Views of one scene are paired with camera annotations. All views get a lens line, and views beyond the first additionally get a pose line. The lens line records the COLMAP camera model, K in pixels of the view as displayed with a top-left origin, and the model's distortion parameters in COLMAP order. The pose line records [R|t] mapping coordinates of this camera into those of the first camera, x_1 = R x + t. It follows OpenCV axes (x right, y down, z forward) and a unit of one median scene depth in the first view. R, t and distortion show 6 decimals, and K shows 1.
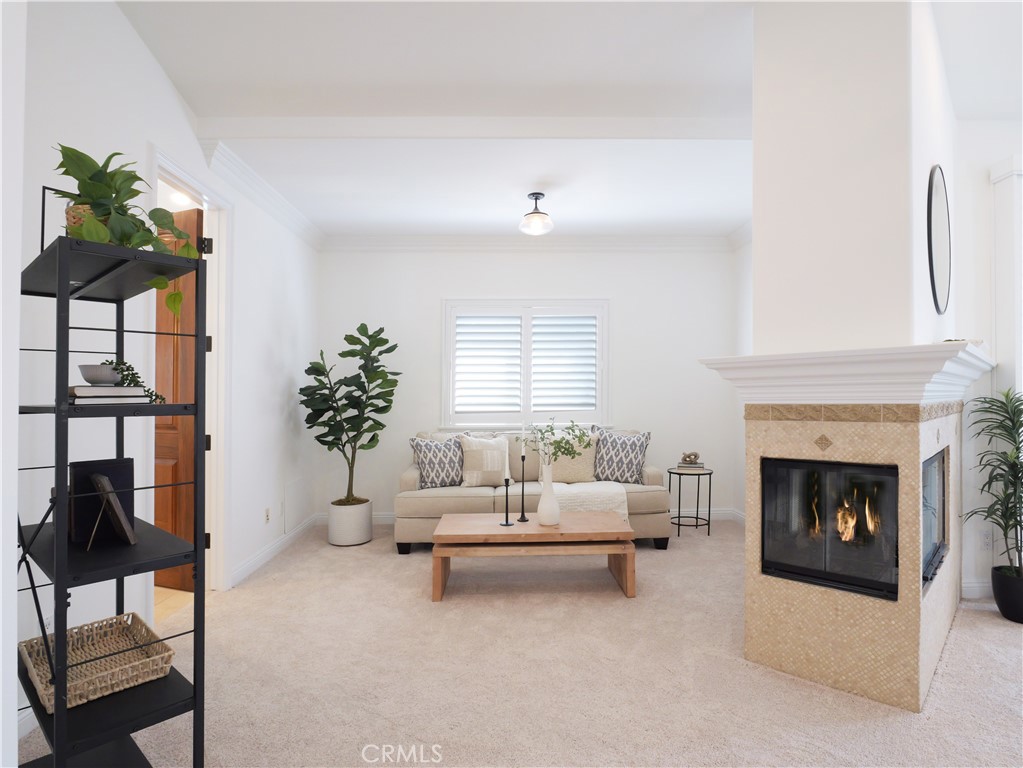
lens RADIAL K [[552.1, 0, 511.6], [0, 552.1, 393.1], [0, 0, 1]] dist [-0.011774, 0.001744]
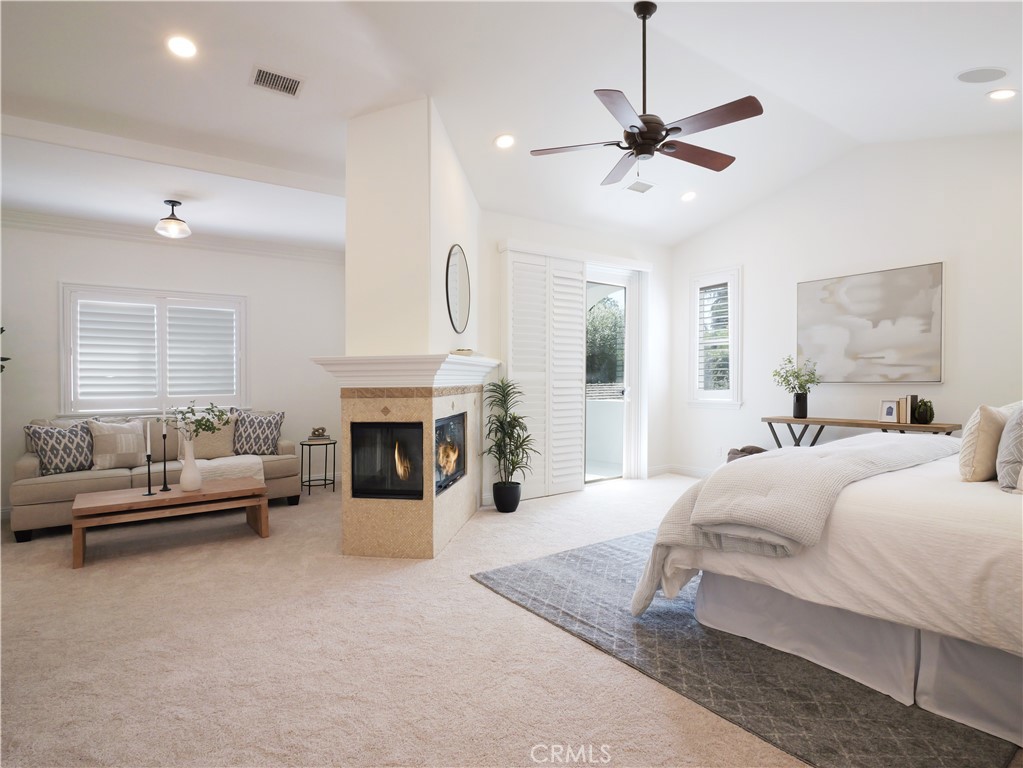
lens RADIAL K [[552.1, 0, 508.7], [0, 552.1, 396.8], [0, 0, 1]] dist [-0.011774, 0.001744]
pose [[0.820312, -0.016835, 0.571668, -0.045986], [-0.002686, 0.999442, 0.033286, -0.005152], [-0.571909, -0.028840, 0.819810, -0.362717]]
